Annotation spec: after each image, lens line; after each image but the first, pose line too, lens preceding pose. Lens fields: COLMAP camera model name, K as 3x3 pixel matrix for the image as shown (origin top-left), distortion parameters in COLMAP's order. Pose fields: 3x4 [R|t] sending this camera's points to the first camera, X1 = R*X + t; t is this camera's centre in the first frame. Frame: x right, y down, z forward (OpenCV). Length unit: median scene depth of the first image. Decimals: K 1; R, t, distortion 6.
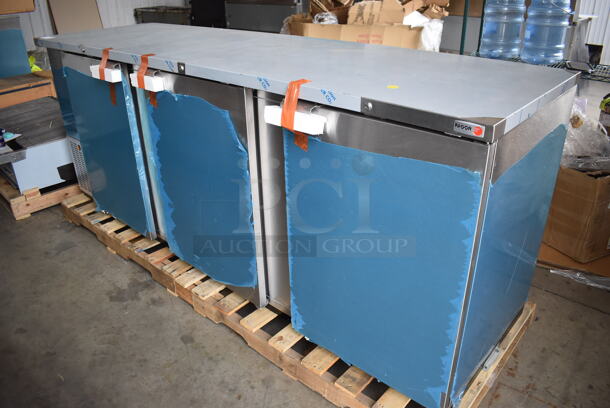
lens RADIAL K [[474.9, 0, 308.1], [0, 474.9, 203.2], [0, 0, 1]] dist [-0.096326, 0.016856]
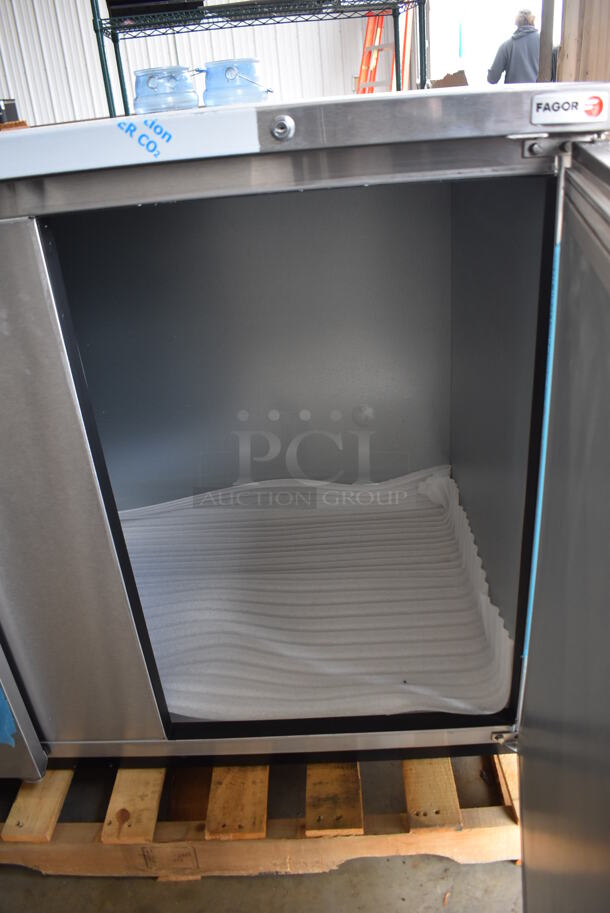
lens RADIAL K [[710.8, 0, 301.0], [0, 710.8, 455.9], [0, 0, 1]] dist [-0.096326, 0.016856]
pose [[0.767576, -0.340551, 0.543003, -0.130612], [0.356785, 0.930804, 0.079423, -0.001031], [-0.532477, 0.132772, 0.835966, 0.297313]]
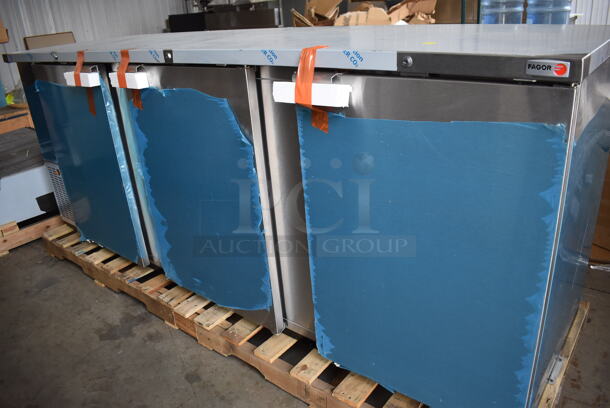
lens RADIAL K [[474.9, 0, 308.4], [0, 474.9, 203.5], [0, 0, 1]] dist [-0.096326, 0.016856]
pose [[0.997027, -0.073440, 0.023326, -0.040120], [0.074695, 0.995488, -0.058510, 0.036143], [-0.018924, 0.060079, 0.998014, 0.116814]]
